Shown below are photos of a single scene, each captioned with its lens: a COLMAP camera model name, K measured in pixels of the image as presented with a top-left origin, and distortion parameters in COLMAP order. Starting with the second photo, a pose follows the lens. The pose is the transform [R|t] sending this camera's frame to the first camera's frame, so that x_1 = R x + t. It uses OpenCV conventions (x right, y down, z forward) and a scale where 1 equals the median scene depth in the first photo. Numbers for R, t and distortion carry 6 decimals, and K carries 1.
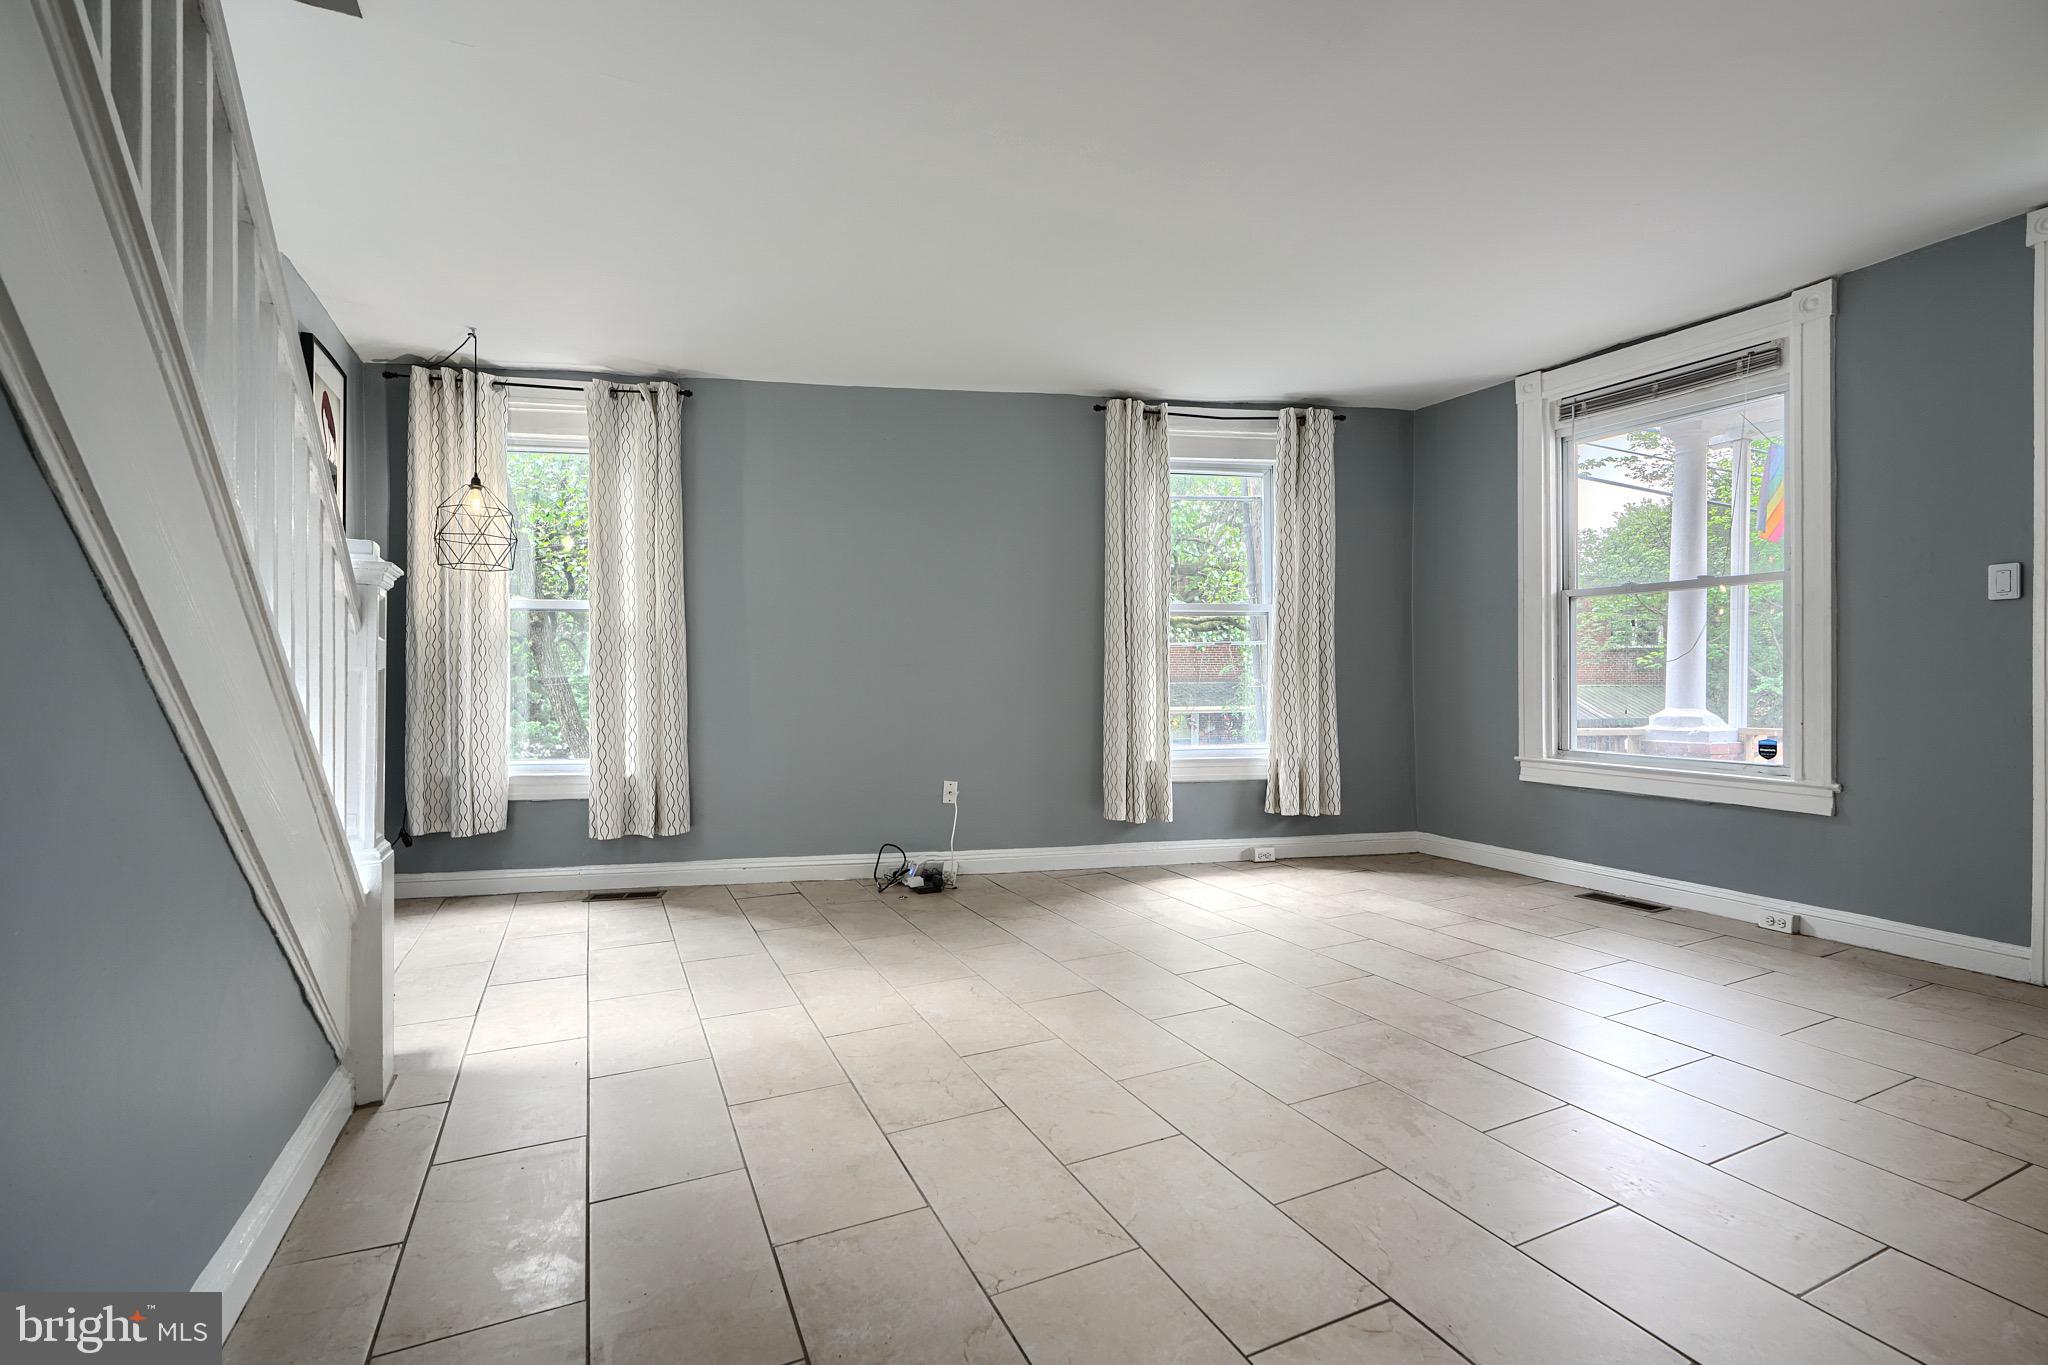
lens RADIAL K [[924.7, 0, 1027.8], [0, 924.7, 684.9], [0, 0, 1]] dist [0.002018, -0.000504]
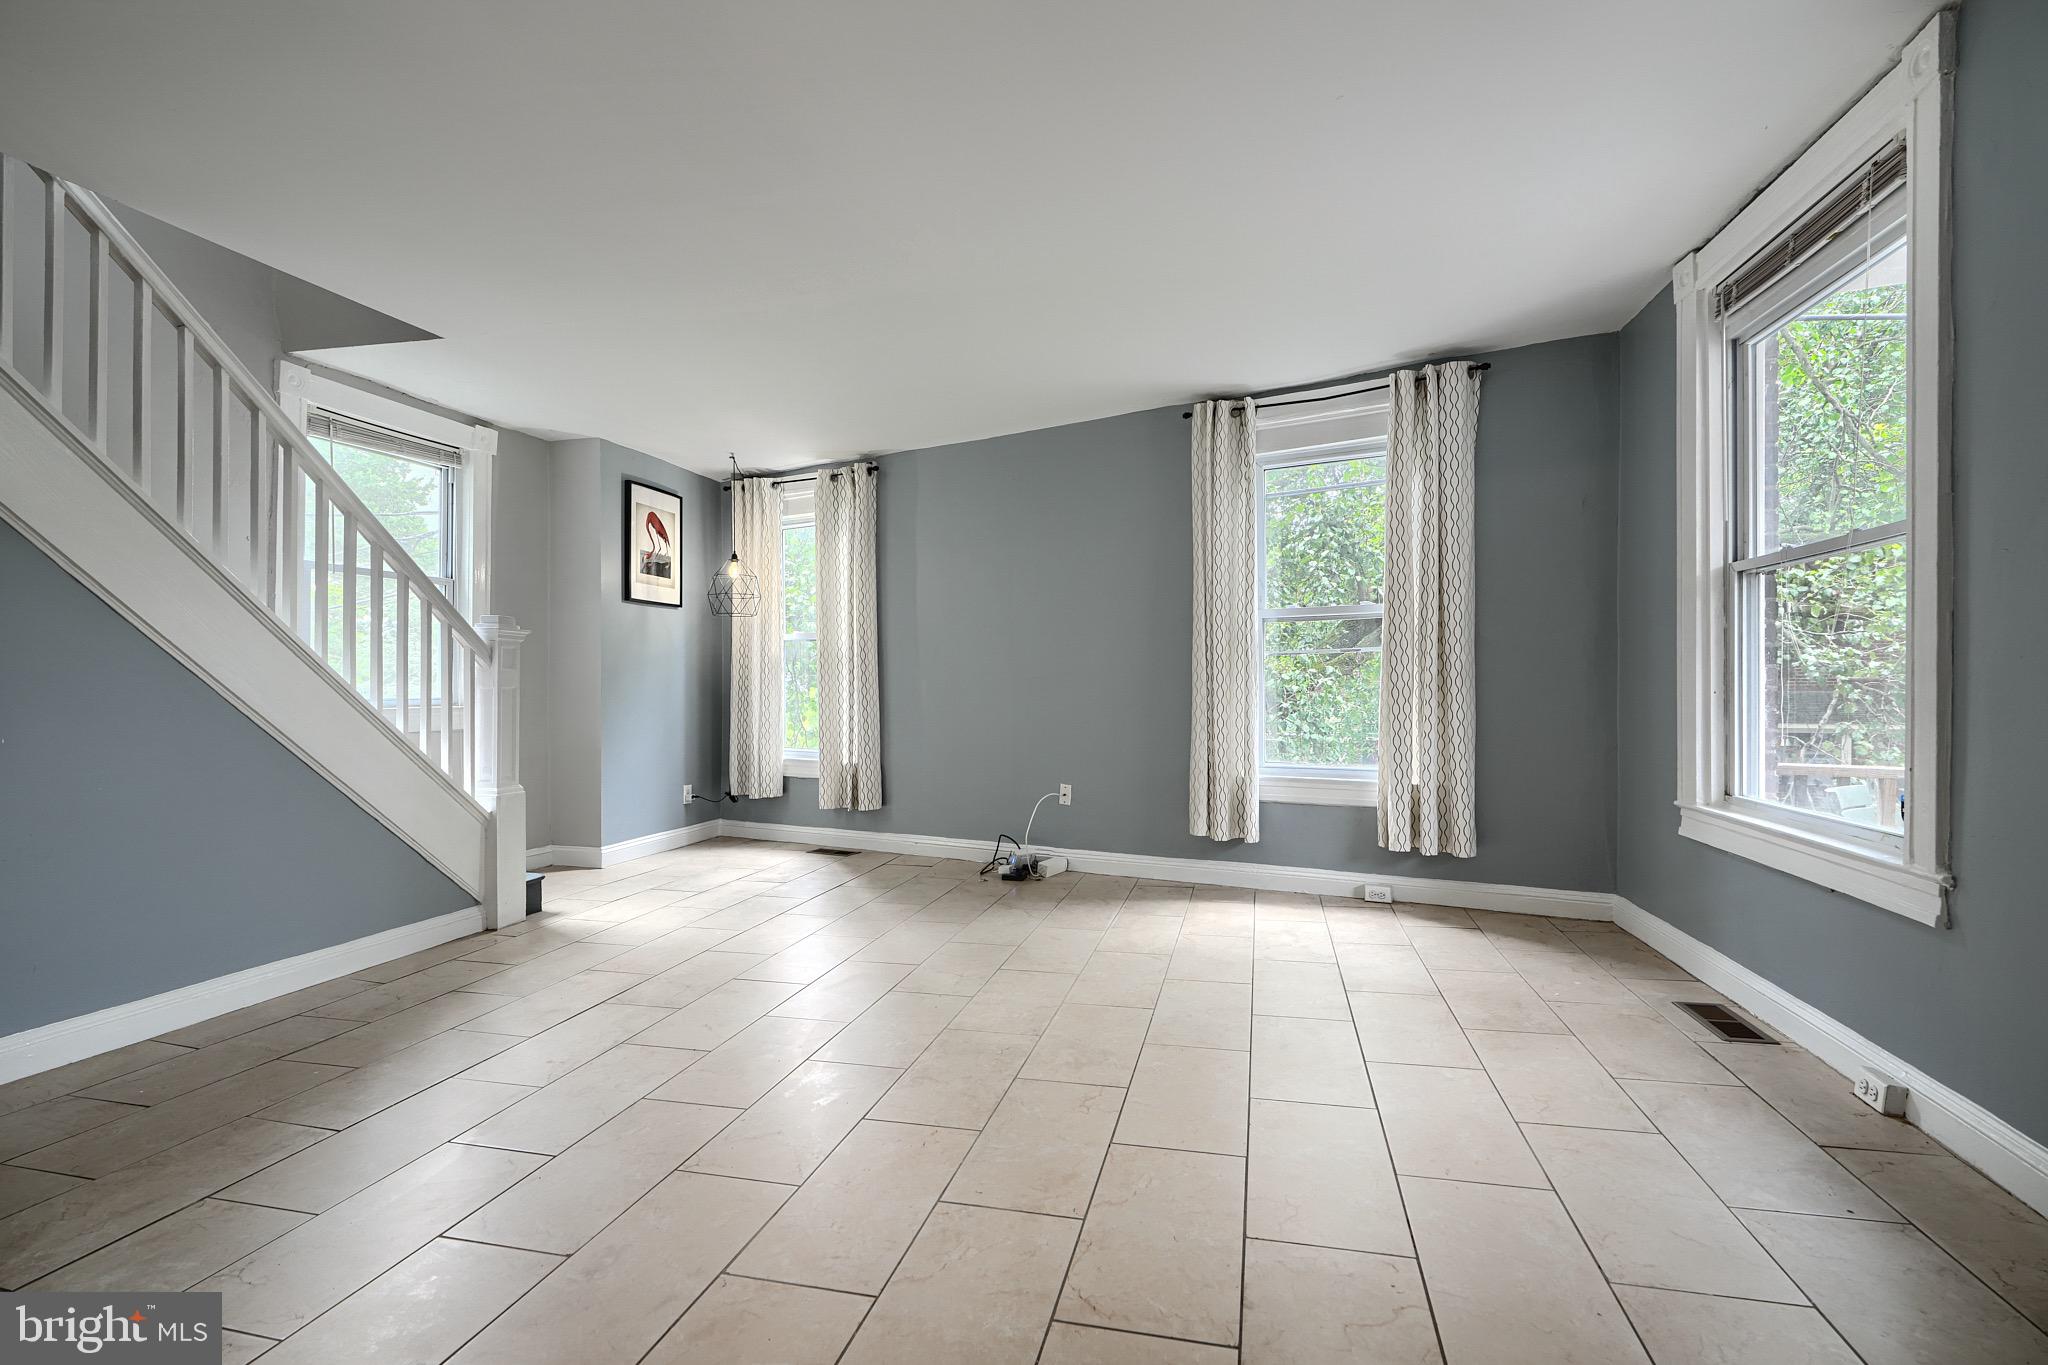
lens RADIAL K [[928.8, 0, 1025.6], [0, 928.8, 692.0], [0, 0, 1]] dist [0.000236, -0.000358]
pose [[0.770744, 0.001909, -0.637142, 0.608606], [-0.002252, 0.999997, 0.000272, -0.004882], [0.637141, 0.001226, 0.770746, 0.135301]]
